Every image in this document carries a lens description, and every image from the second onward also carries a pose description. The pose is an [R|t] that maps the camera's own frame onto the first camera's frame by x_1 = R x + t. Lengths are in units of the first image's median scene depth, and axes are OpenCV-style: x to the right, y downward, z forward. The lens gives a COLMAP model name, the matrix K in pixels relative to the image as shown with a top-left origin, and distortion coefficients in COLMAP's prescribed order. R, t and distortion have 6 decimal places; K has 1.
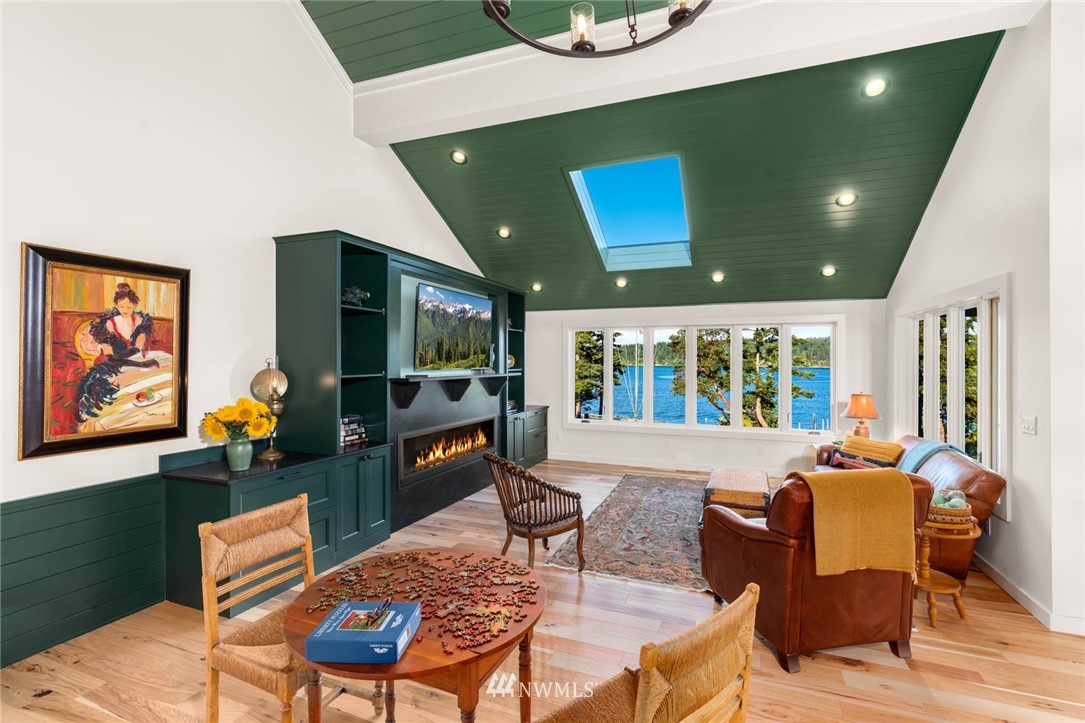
lens RADIAL K [[476.5, 0, 544.4], [0, 476.5, 361.4], [0, 0, 1]] dist [0.000257, -0.000062]
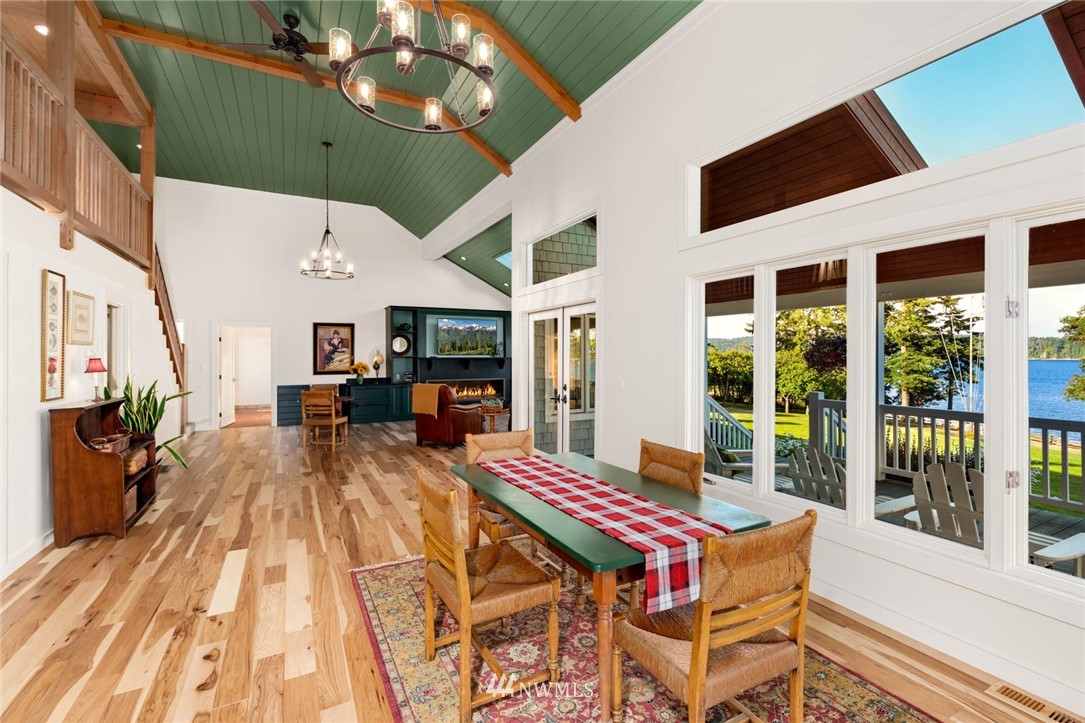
lens RADIAL K [[476.5, 0, 544.1], [0, 476.5, 354.0], [0, 0, 1]] dist [0.000257, -0.000062]
pose [[0.758824, 0.004066, -0.651283, 2.456171], [-0.002174, 0.999991, 0.003711, 0.004064], [0.651292, -0.001400, 0.758826, -0.659542]]
